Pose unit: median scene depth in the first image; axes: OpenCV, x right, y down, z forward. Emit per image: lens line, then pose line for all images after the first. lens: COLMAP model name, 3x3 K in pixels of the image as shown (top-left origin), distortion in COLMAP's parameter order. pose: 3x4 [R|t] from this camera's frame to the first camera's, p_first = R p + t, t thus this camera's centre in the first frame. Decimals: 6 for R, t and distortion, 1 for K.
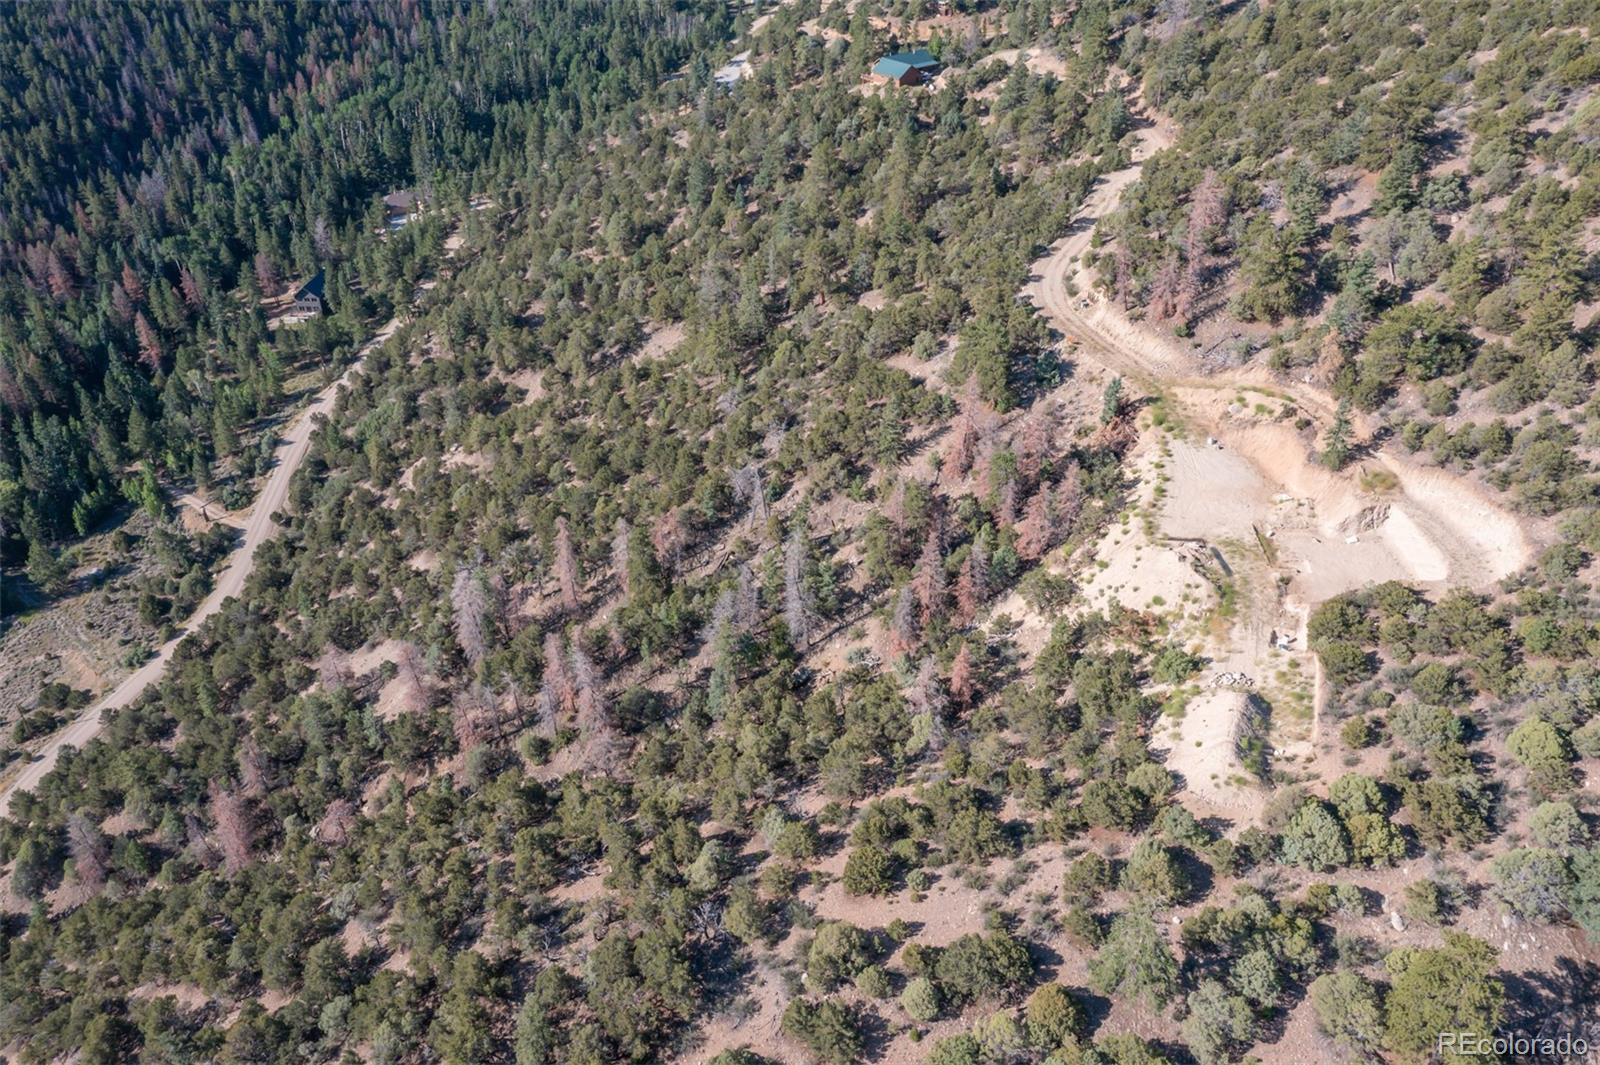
lens RADIAL K [[1268.6, 0, 800.0], [0, 1268.6, 532.5], [0, 0, 1]] dist [-0.014464, 0.013499]
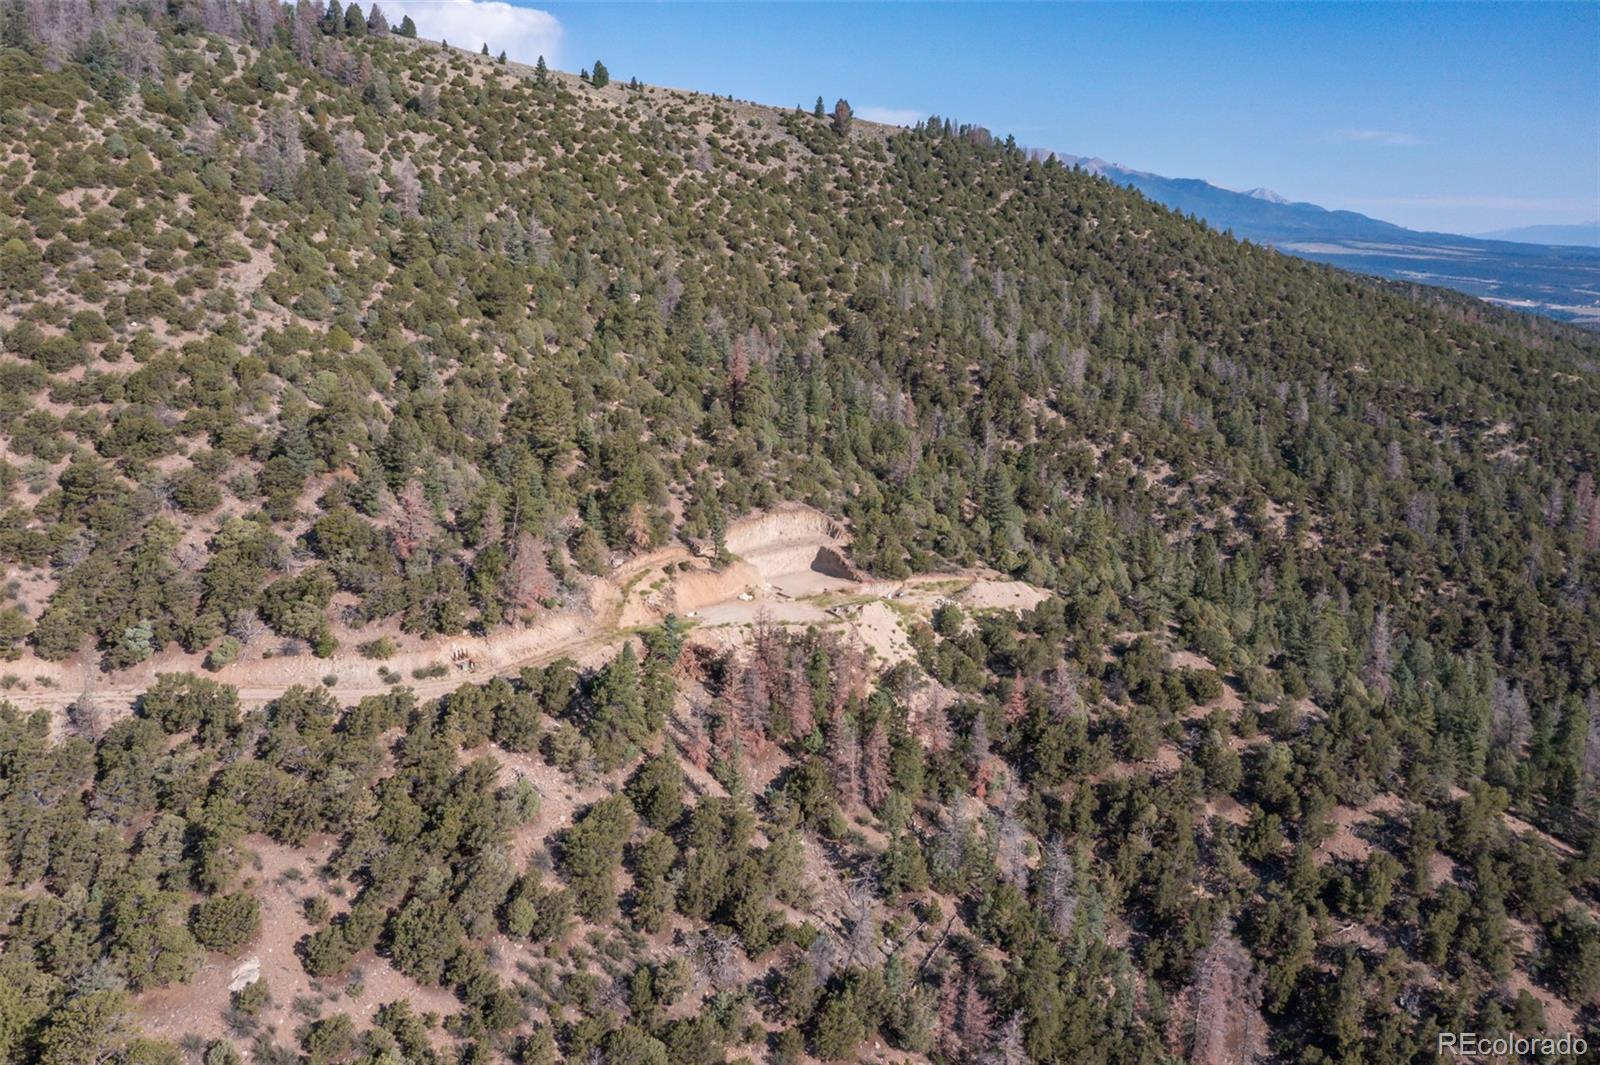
lens RADIAL K [[1268.6, 0, 800.0], [0, 1268.6, 532.5], [0, 0, 1]] dist [-0.014464, 0.013499]
pose [[-0.602432, -0.148524, 0.784230, -0.601940], [0.451235, 0.747079, 0.488119, -0.619908], [-0.658379, 0.647930, -0.383045, 1.276274]]
